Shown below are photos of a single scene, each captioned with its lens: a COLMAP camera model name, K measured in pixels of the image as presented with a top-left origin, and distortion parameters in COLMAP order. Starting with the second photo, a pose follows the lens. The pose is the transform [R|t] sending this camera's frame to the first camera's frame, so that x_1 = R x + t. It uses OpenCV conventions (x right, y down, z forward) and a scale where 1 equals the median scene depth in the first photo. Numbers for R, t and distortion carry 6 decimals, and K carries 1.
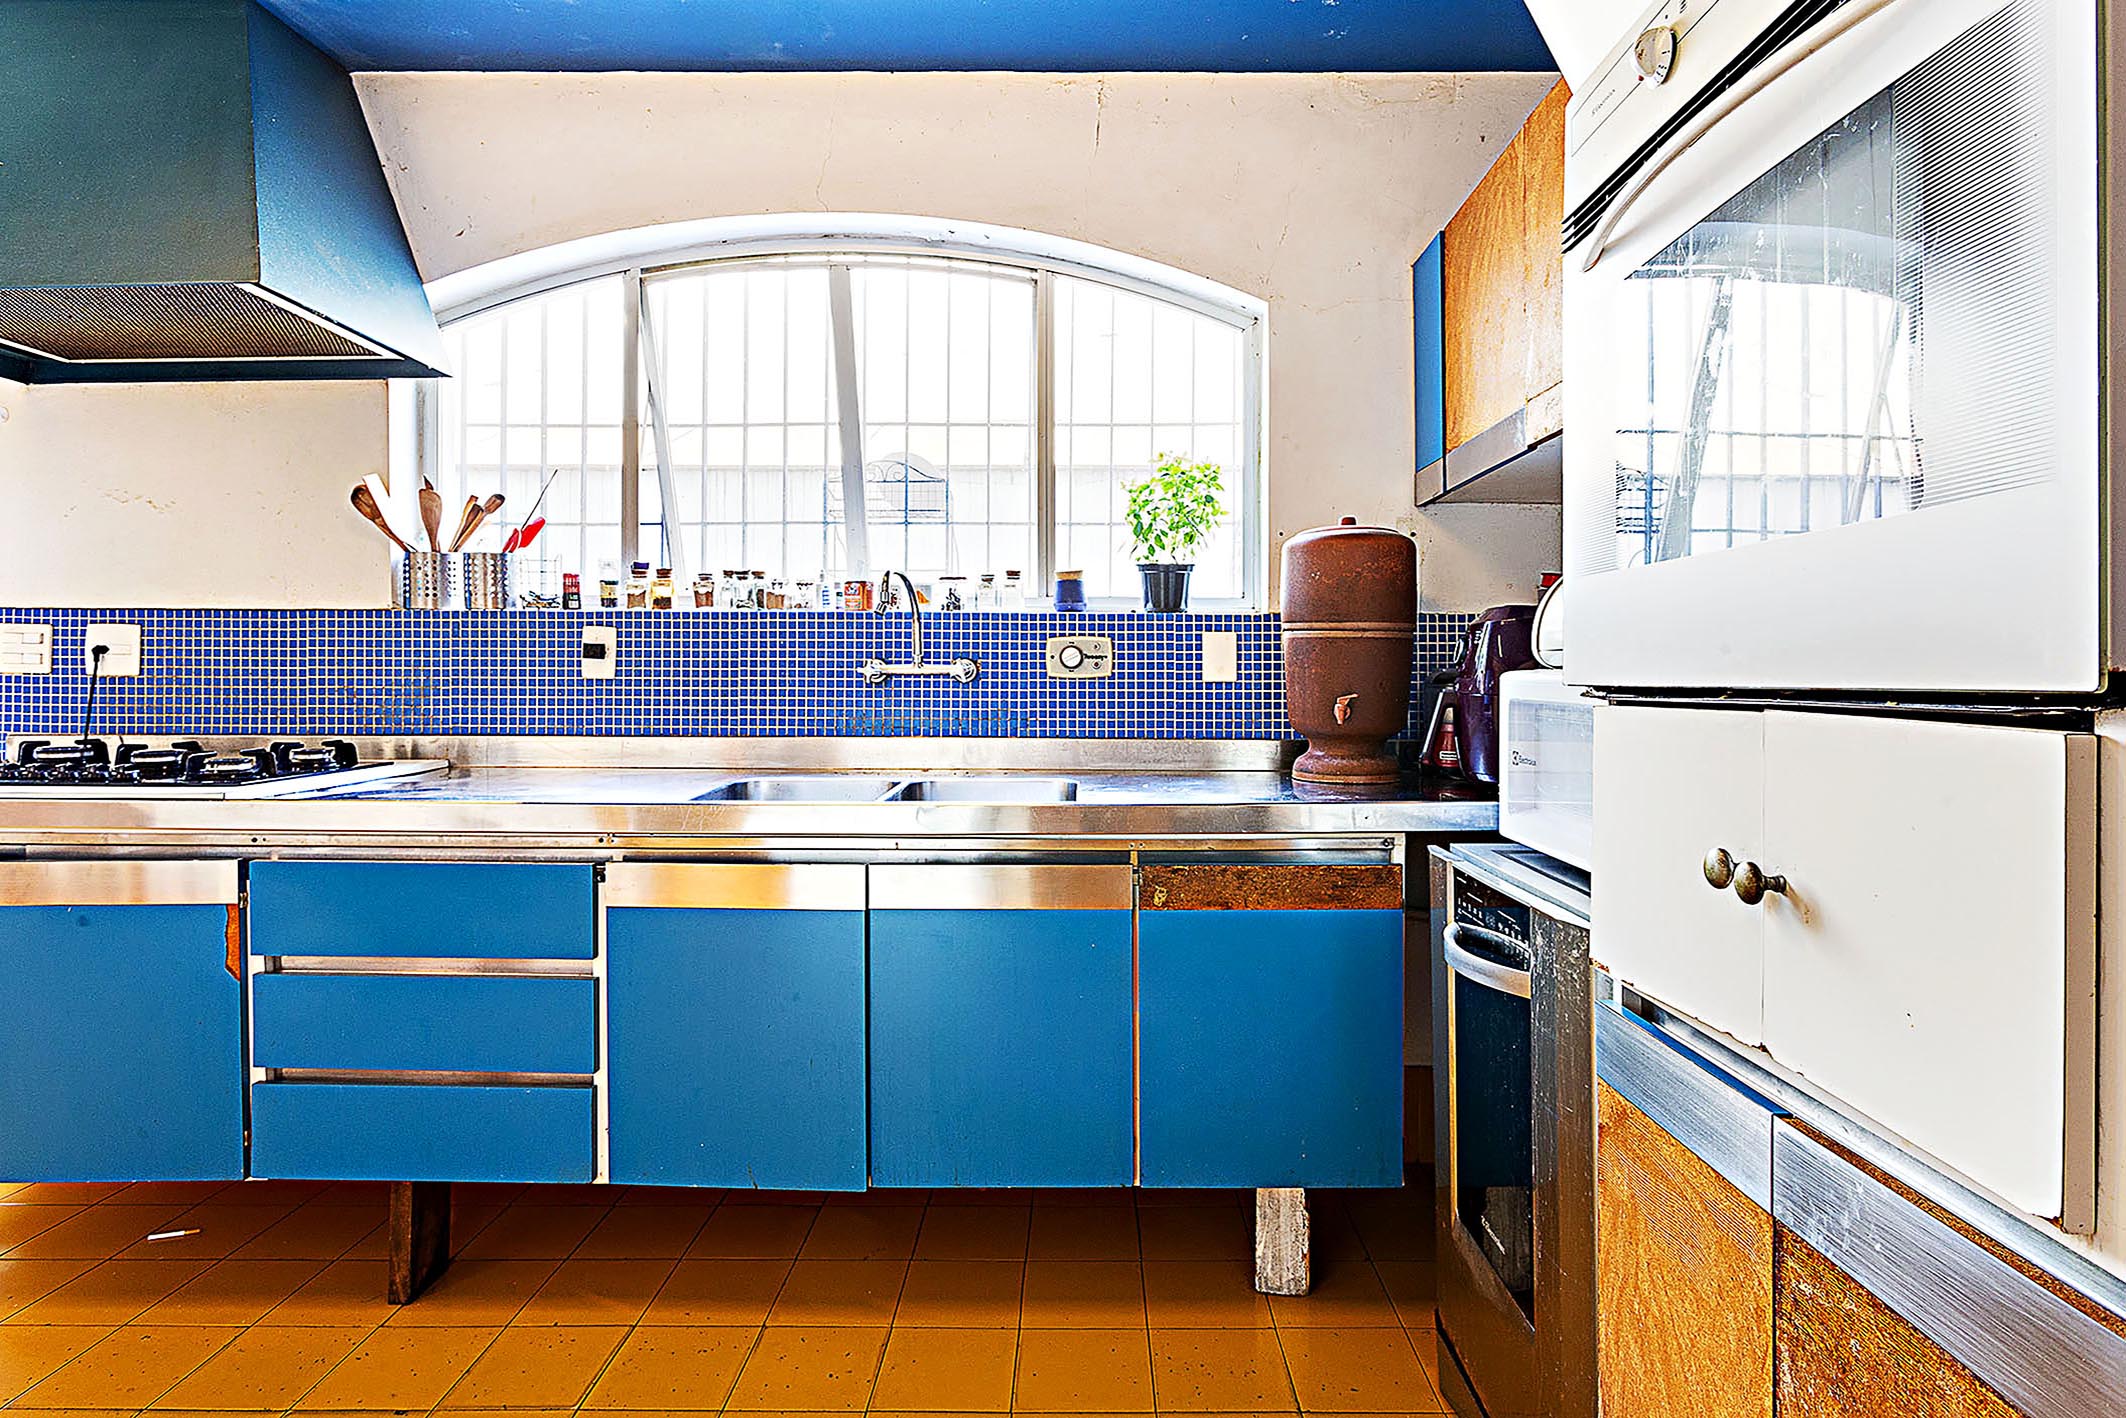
lens RADIAL K [[1139.7, 0, 1064.8], [0, 1139.7, 697.3], [0, 0, 1]] dist [0.002837, 0.000170]
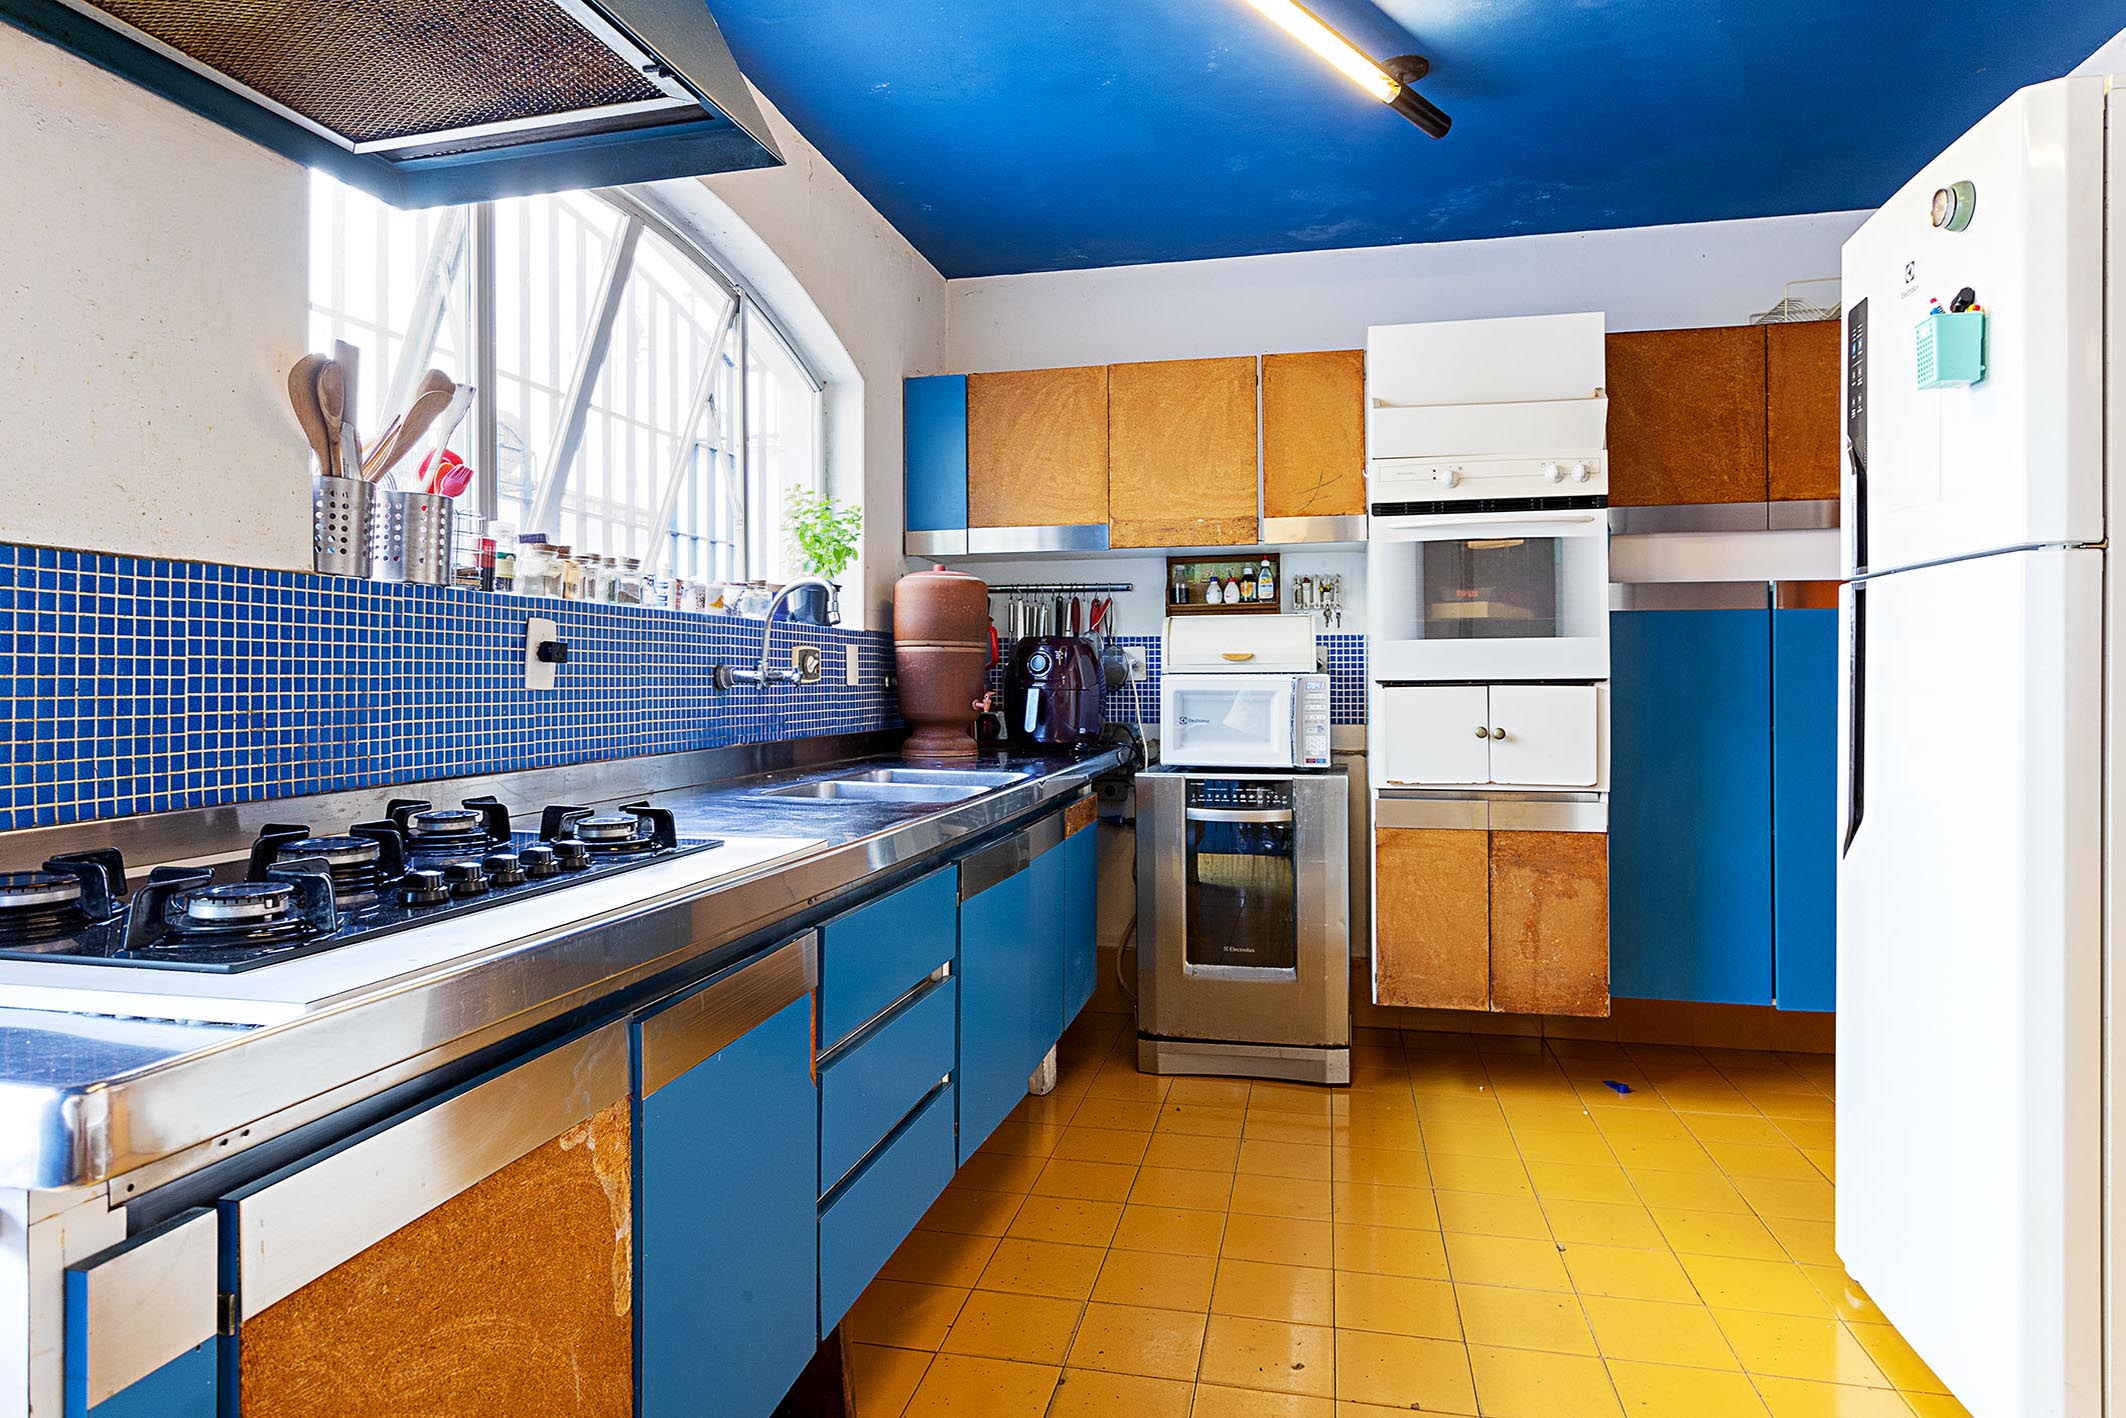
lens RADIAL K [[1279.6, 0, 1059.6], [0, 1279.6, 692.6], [0, 0, 1]] dist [-0.000730, -0.000236]
pose [[0.192387, -0.015679, 0.981194, -1.147233], [0.032270, 0.999433, 0.009643, -0.011618], [-0.980788, 0.029808, 0.192784, 0.510812]]
